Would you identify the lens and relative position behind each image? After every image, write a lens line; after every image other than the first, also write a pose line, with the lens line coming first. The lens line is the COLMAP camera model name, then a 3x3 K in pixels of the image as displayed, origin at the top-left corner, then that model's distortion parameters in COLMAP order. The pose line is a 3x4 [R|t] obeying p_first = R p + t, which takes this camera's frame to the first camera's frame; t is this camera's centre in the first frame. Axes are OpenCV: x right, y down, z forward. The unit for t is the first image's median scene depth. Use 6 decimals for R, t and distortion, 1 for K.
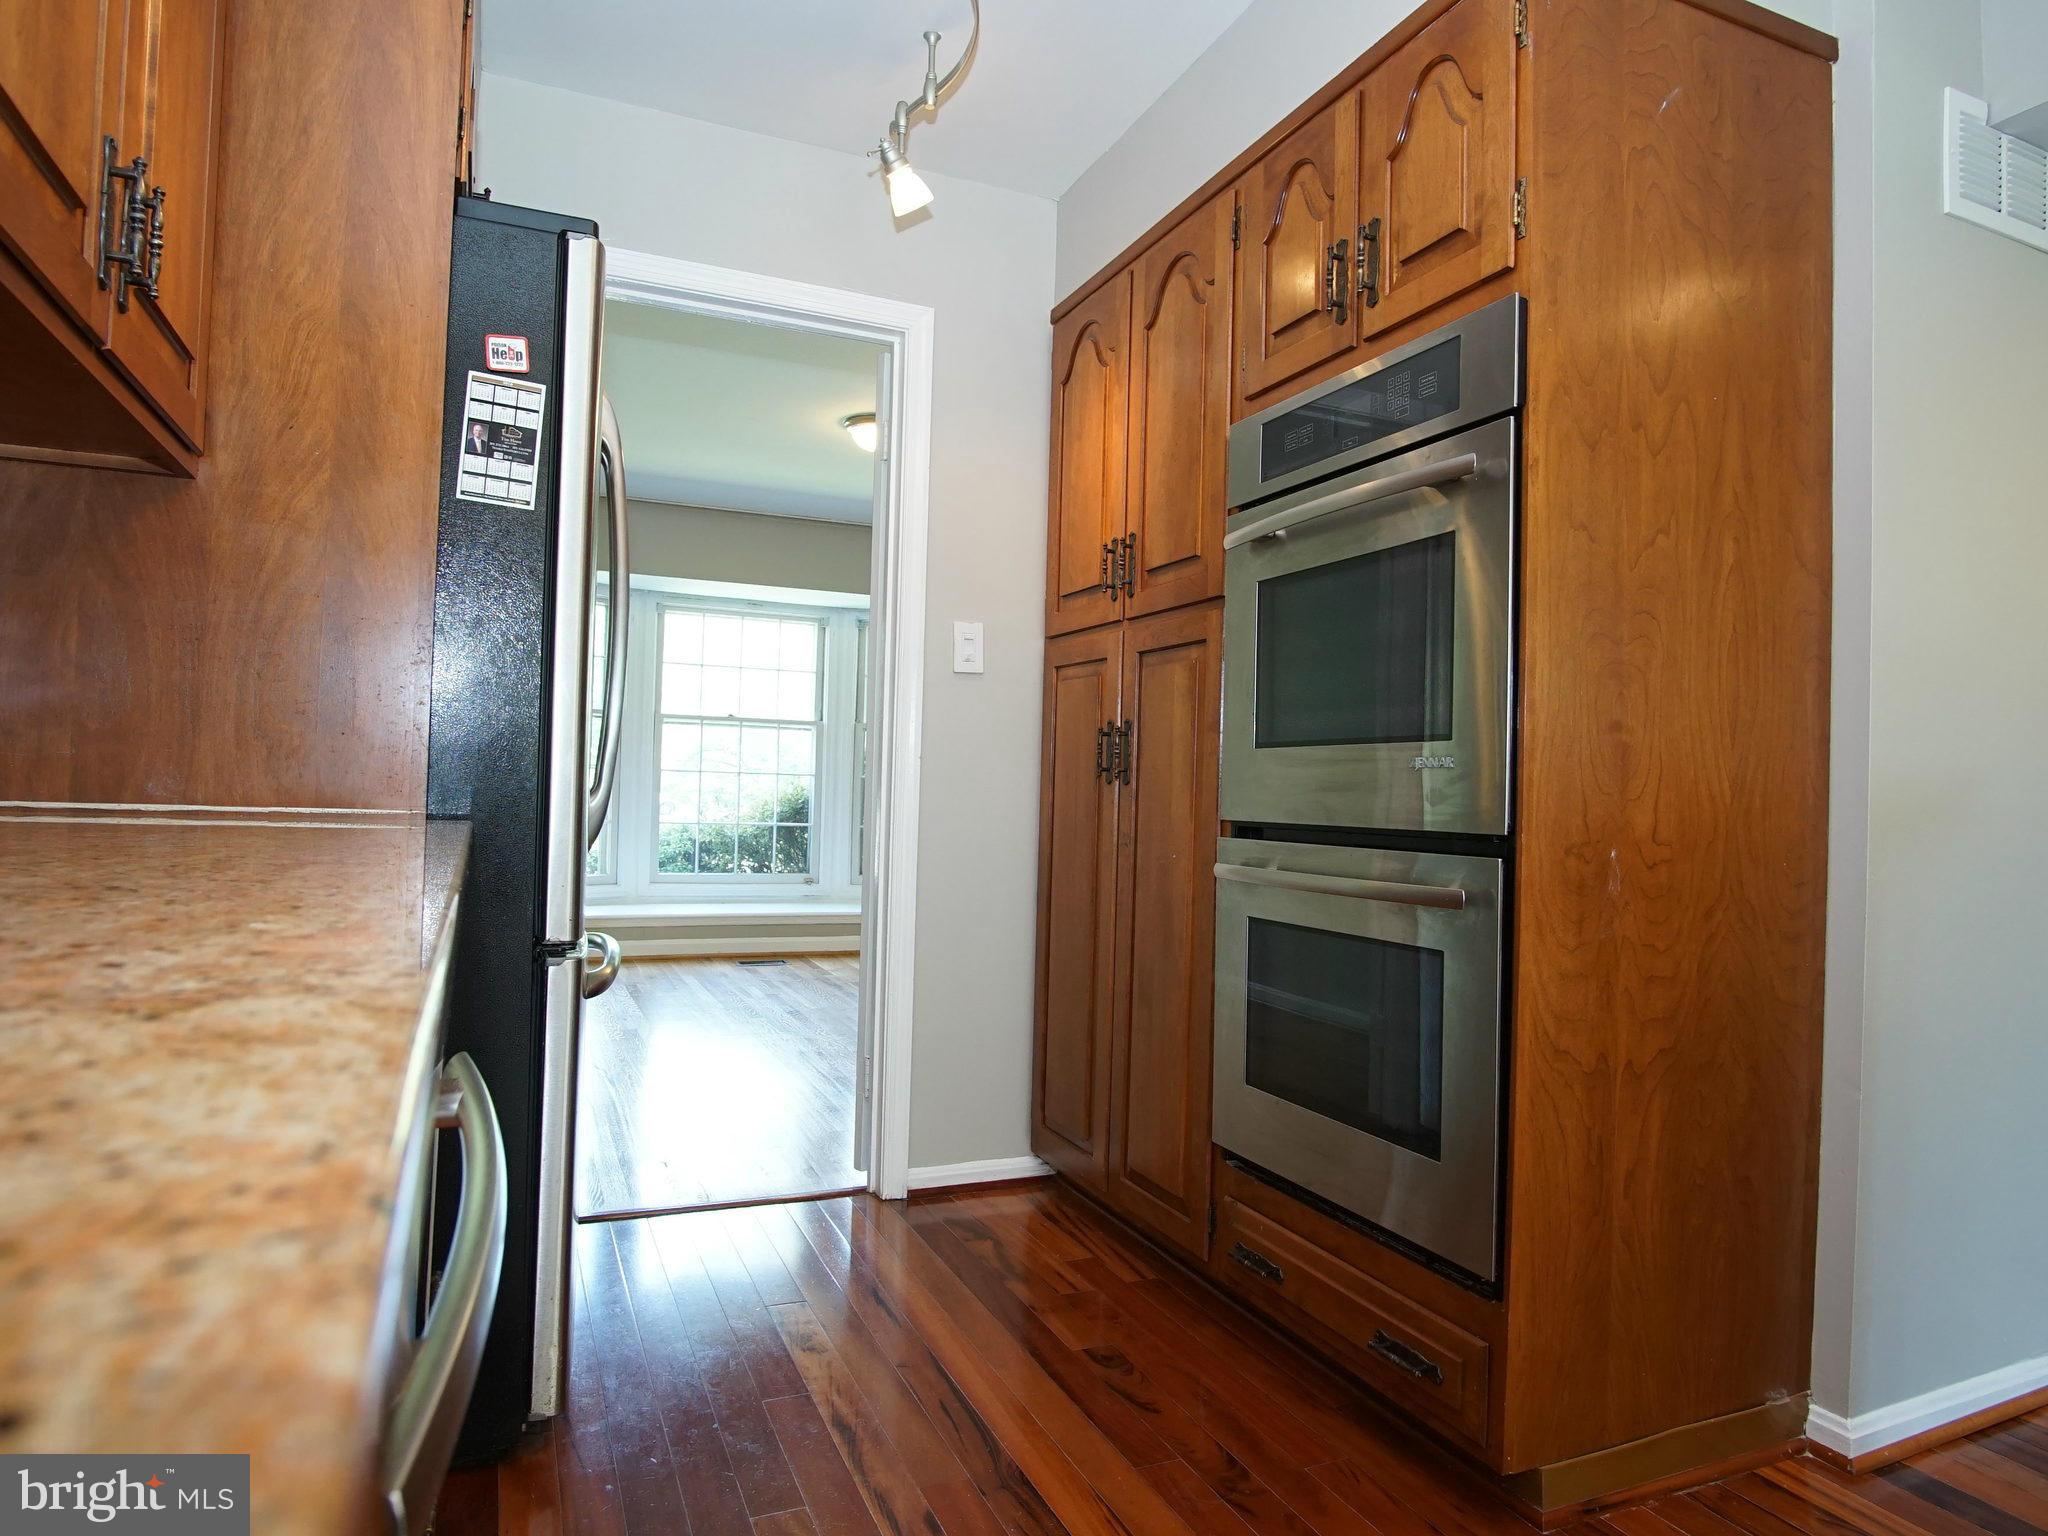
lens RADIAL K [[1227.3, 0, 1014.6], [0, 1227.3, 774.1], [0, 0, 1]] dist [-0.029654, 0.000617]
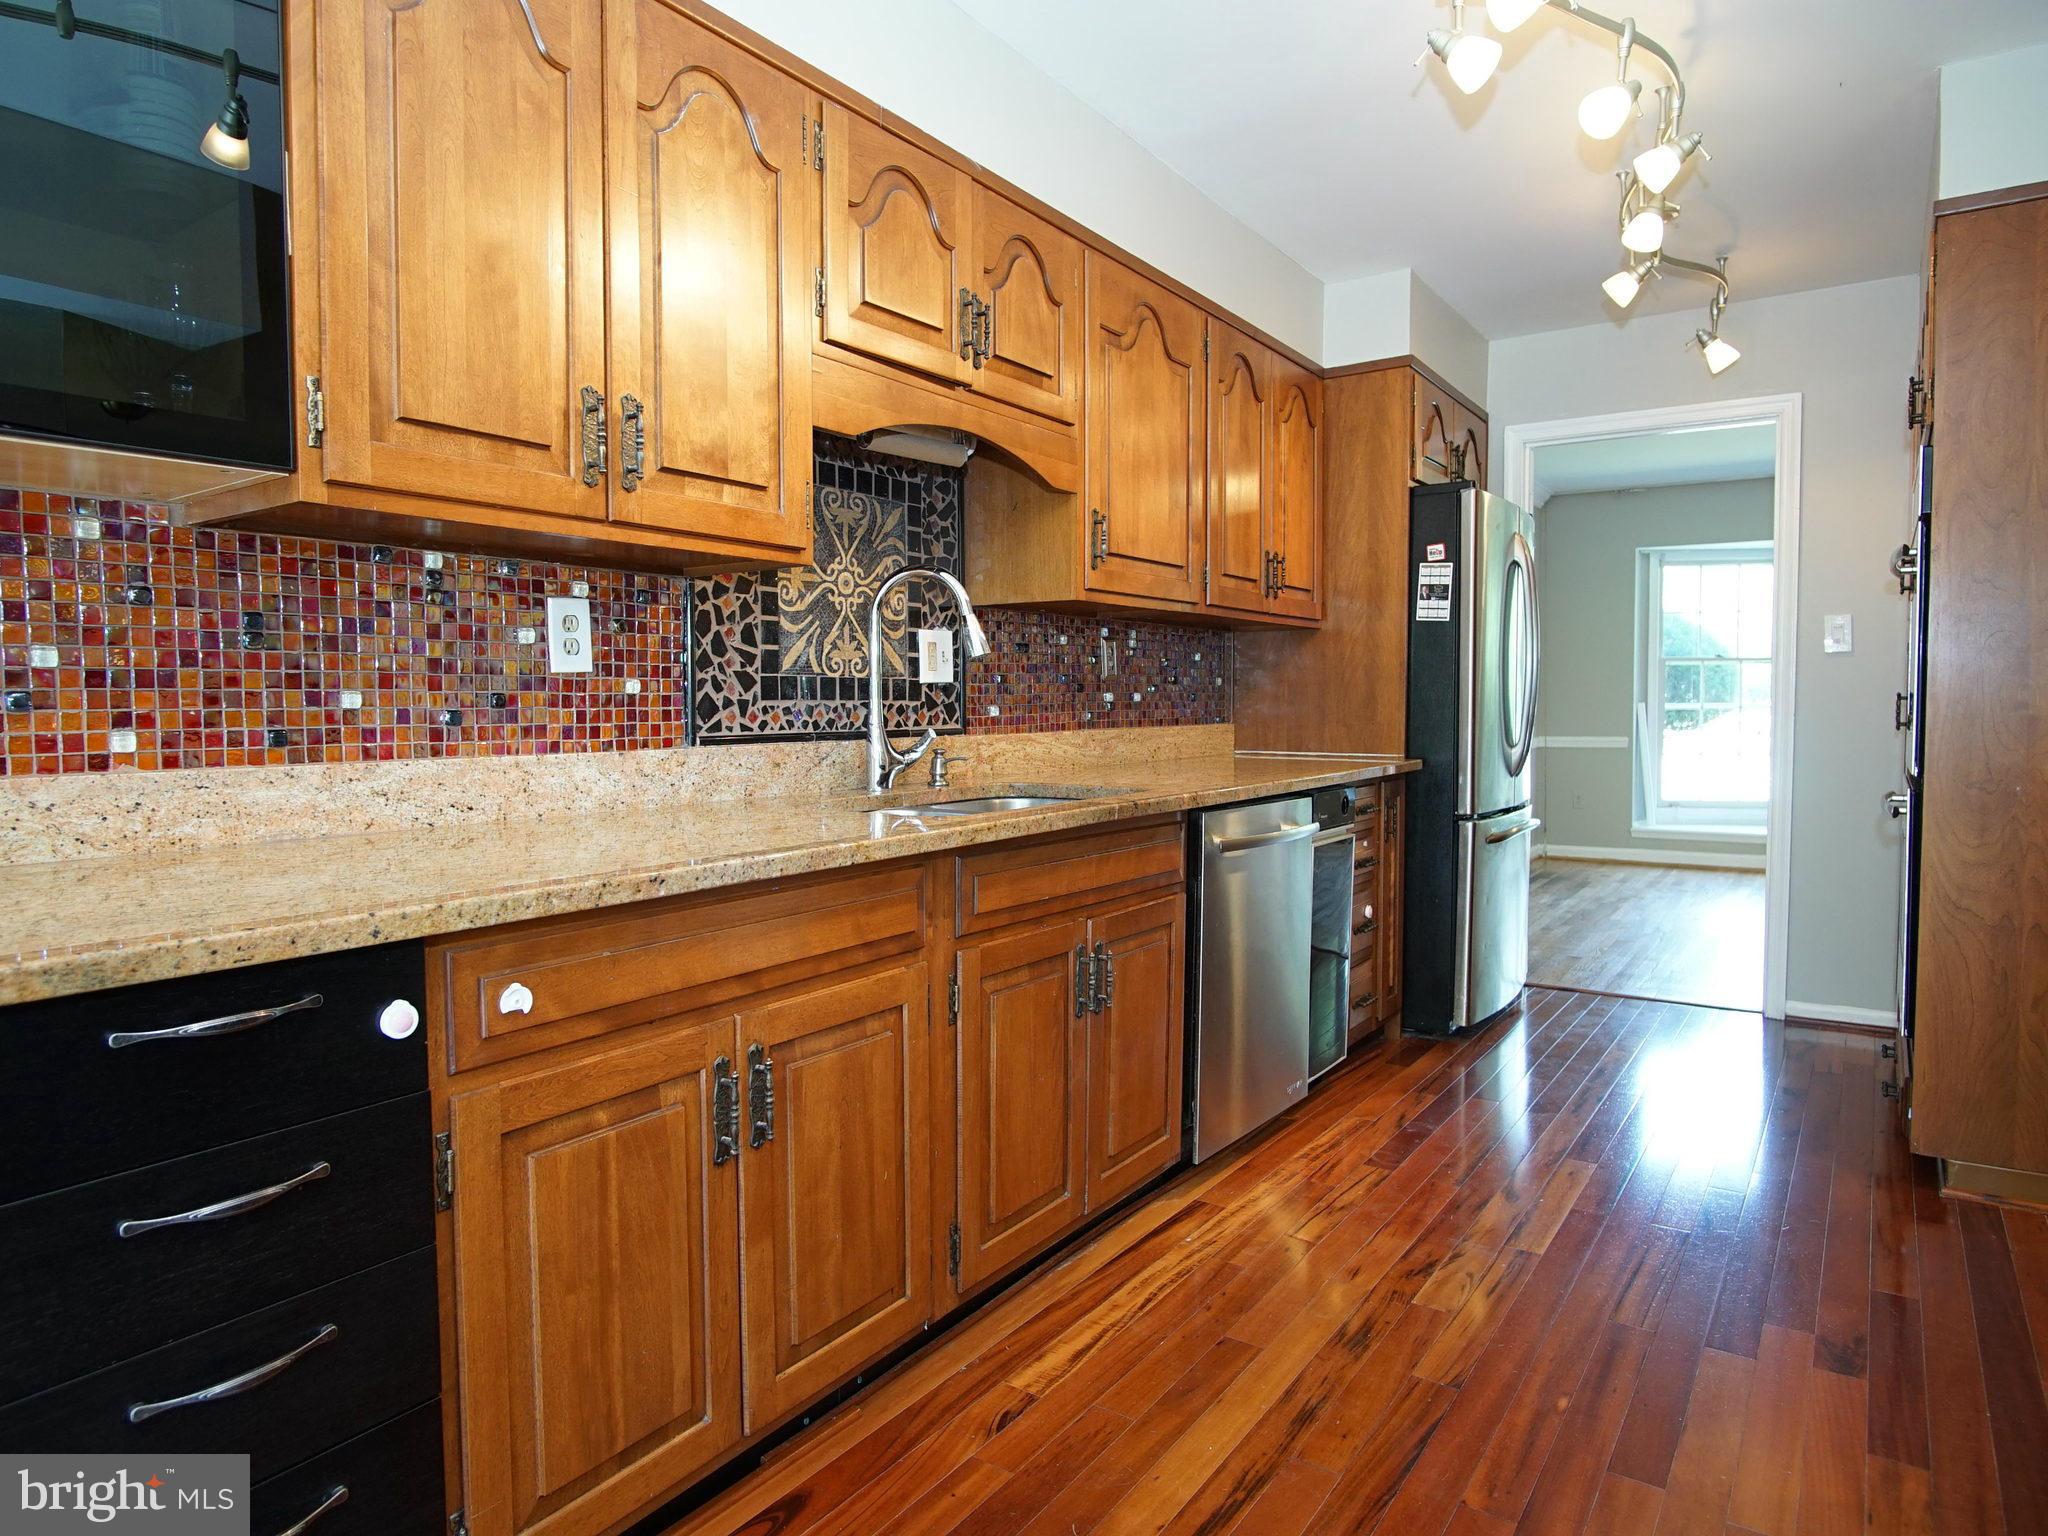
lens RADIAL K [[1227.3, 0, 1020.7], [0, 1227.3, 767.6], [0, 0, 1]] dist [-0.029654, 0.000617]
pose [[0.535782, 0.015752, -0.844209, 1.093847], [0.028690, 0.998909, 0.036847, -0.053343], [0.843869, -0.043963, 0.534746, -0.880323]]
